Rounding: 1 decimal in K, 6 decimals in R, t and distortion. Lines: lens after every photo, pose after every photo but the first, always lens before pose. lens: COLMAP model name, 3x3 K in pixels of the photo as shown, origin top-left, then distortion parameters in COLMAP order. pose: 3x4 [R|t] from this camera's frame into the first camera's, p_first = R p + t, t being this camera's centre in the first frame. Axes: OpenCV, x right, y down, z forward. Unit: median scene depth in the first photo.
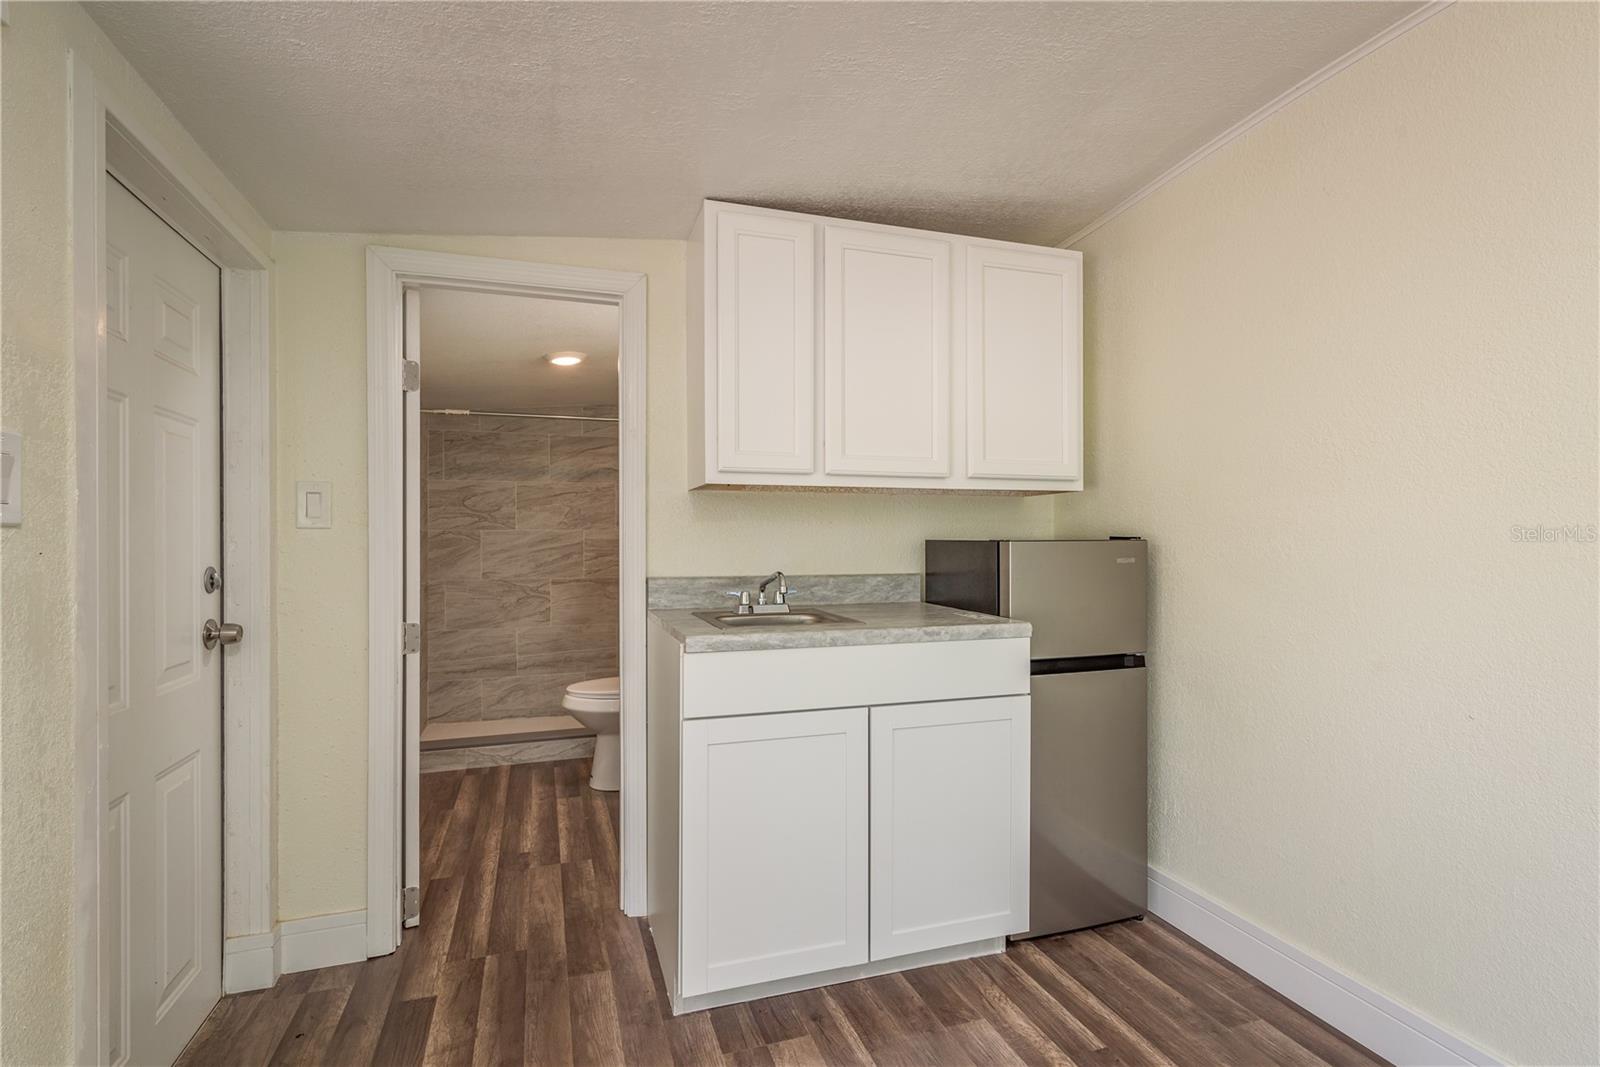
lens RADIAL K [[768.9, 0, 800.1], [0, 768.9, 535.4], [0, 0, 1]] dist [0.000695, -0.000433]
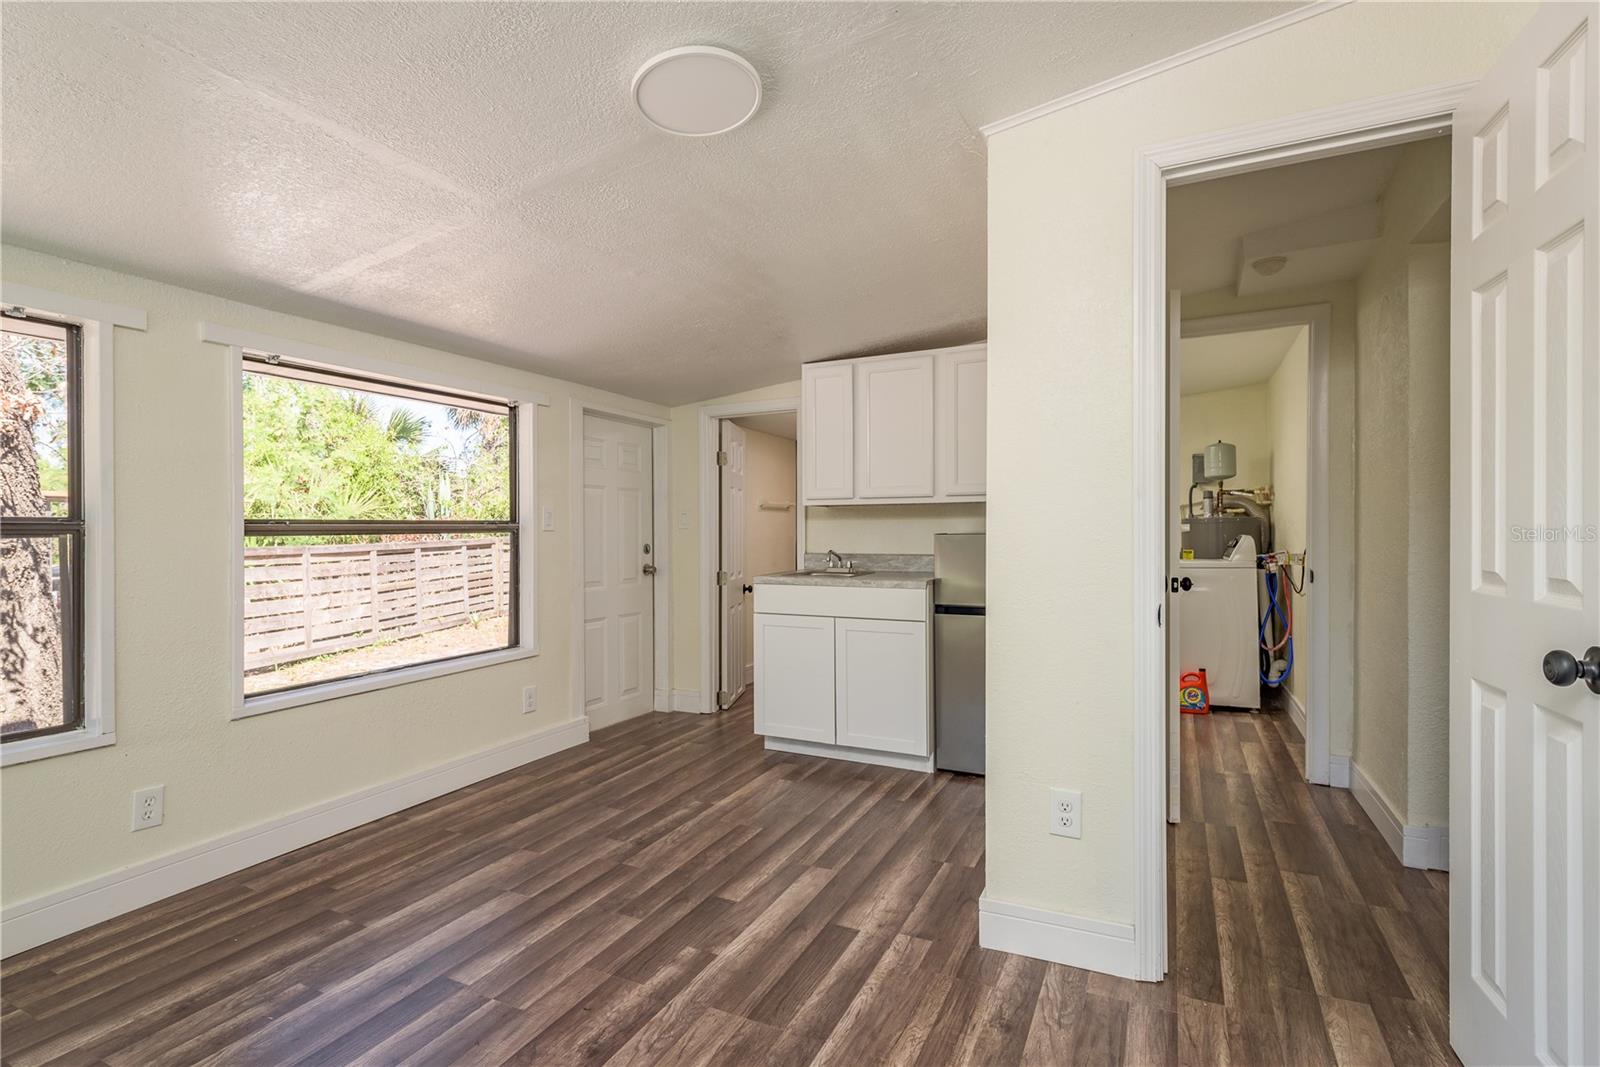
lens RADIAL K [[768.9, 0, 799.8], [0, 768.9, 533.2], [0, 0, 1]] dist [0.000695, -0.000433]
pose [[0.709745, 0.003639, -0.704449, 1.441062], [0.005202, 0.999932, 0.010407, -0.017806], [0.704439, -0.011051, 0.709678, -0.483230]]
